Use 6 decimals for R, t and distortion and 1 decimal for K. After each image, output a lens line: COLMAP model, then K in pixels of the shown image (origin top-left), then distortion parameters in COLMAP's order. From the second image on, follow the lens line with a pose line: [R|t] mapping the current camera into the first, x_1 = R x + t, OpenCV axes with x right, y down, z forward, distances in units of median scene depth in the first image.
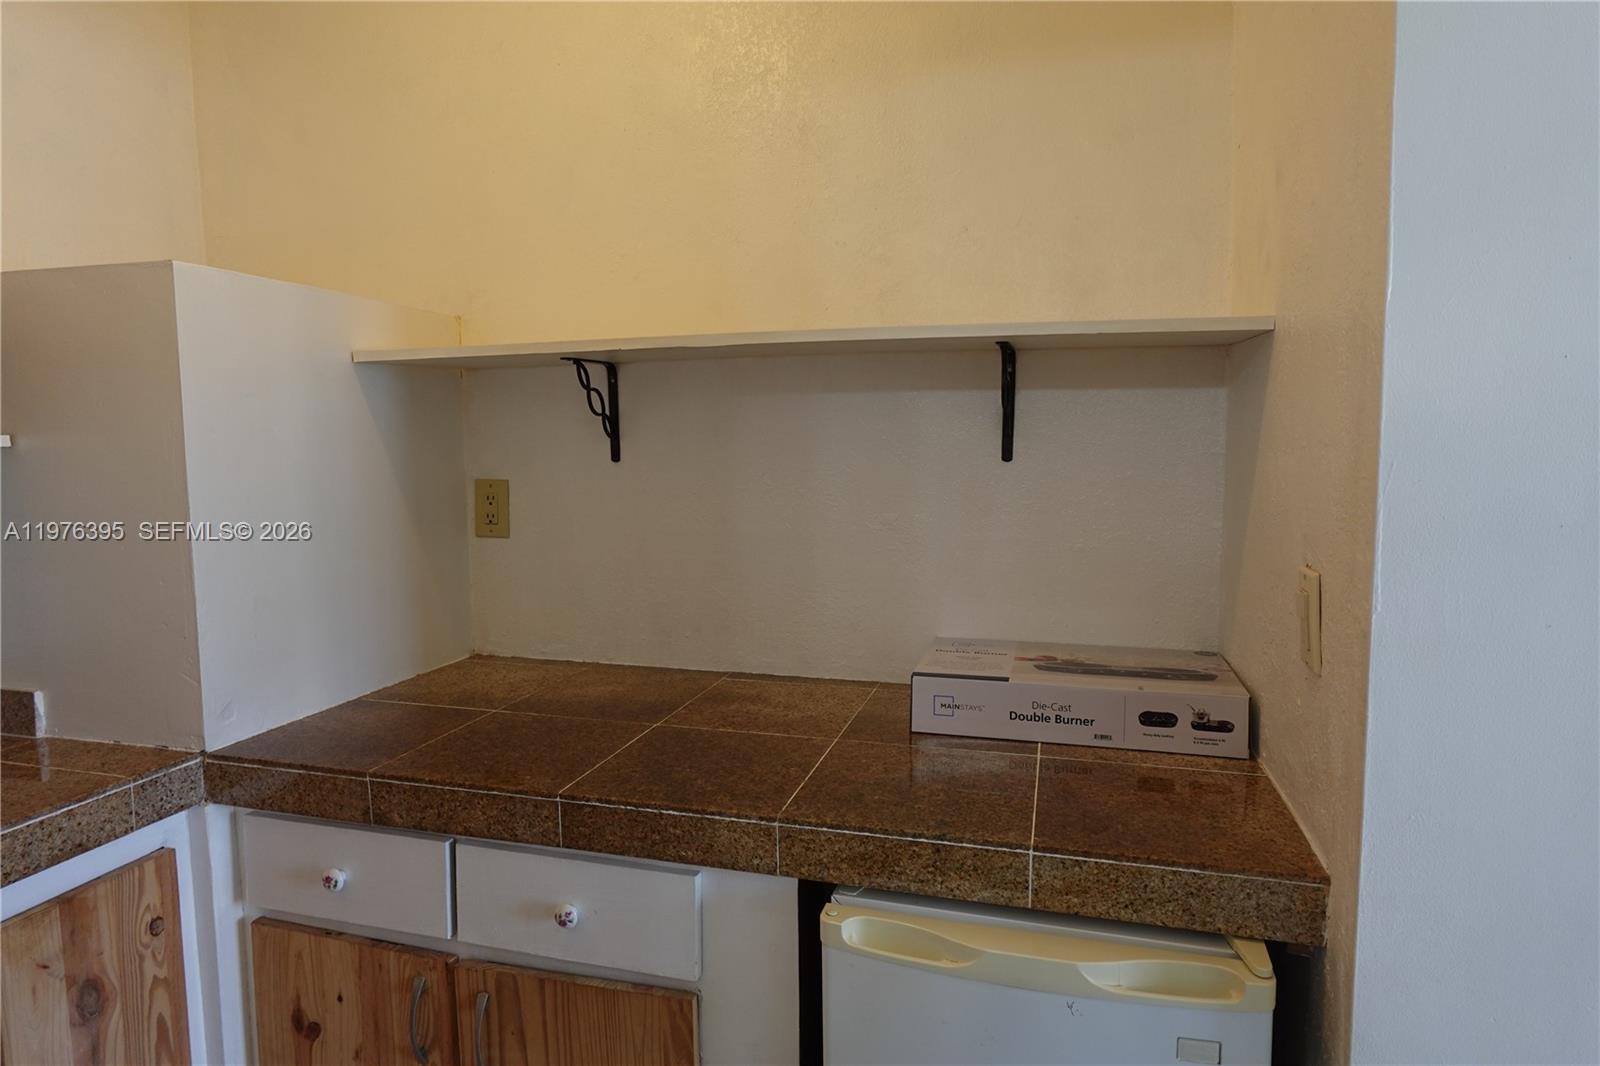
lens RADIAL K [[904.8, 0, 805.7], [0, 904.8, 534.7], [0, 0, 1]] dist [-0.003418, 0.003968]
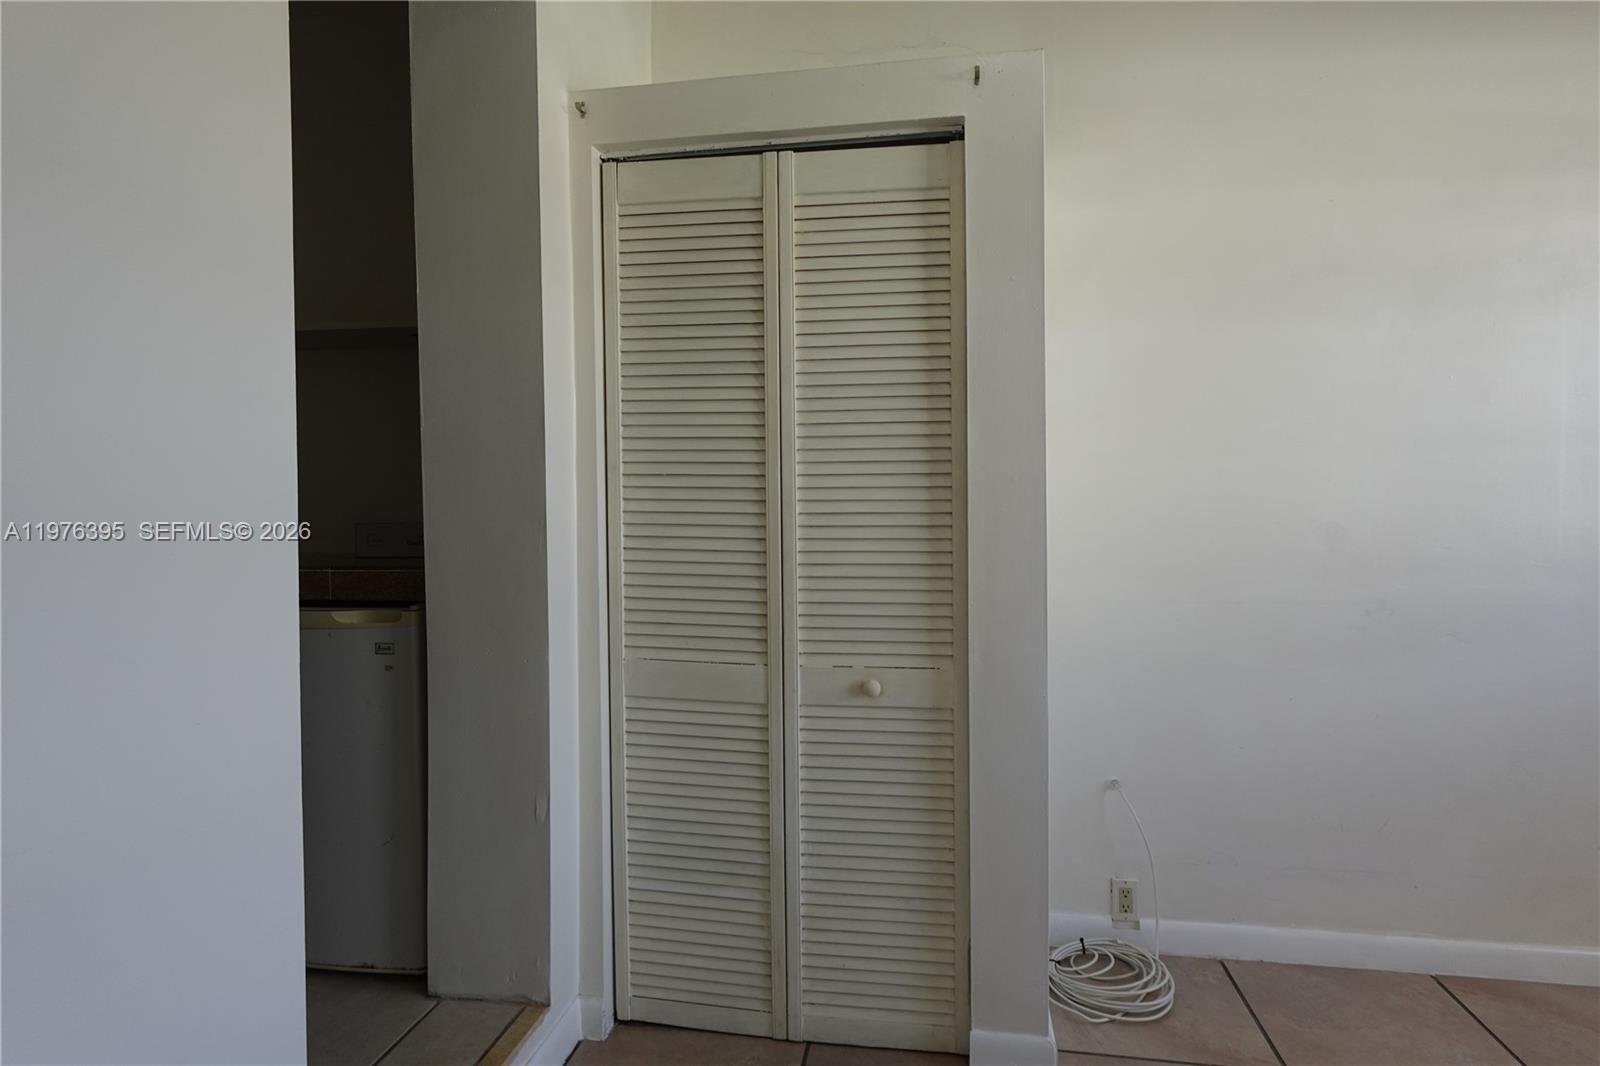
lens RADIAL K [[919.3, 0, 800.0], [0, 919.3, 533.0], [0, 0, 1]] dist [0.000509, 0.001846]
pose [[0.993816, -0.004130, 0.110960, 0.883547], [0.012552, 0.997081, -0.075310, 0.363299], [-0.110325, 0.076237, 0.990967, -0.950767]]
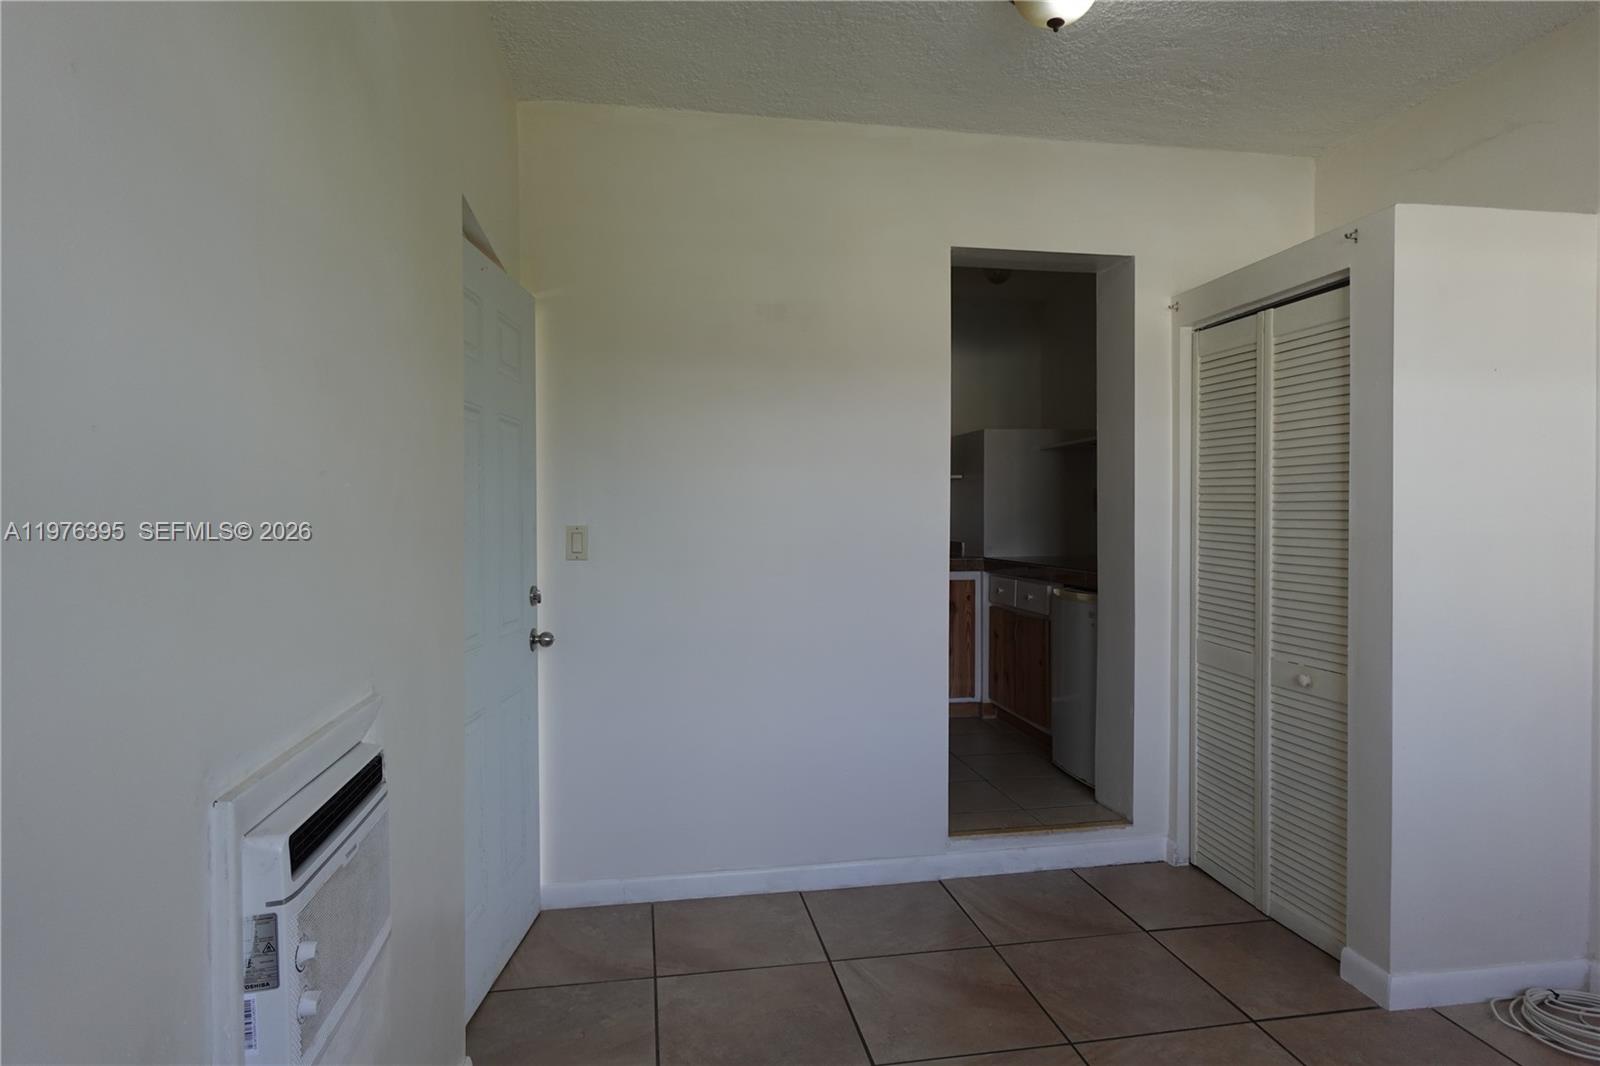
lens RADIAL K [[927.1, 0, 800.0], [0, 927.1, 533.0], [0, 0, 1]] dist [0.035572, 0.001073]
pose [[0.430502, 0.023573, -0.902282, 2.733493], [-0.089912, 0.995807, -0.016883, 0.302955], [0.898100, 0.088394, 0.430817, -1.492914]]
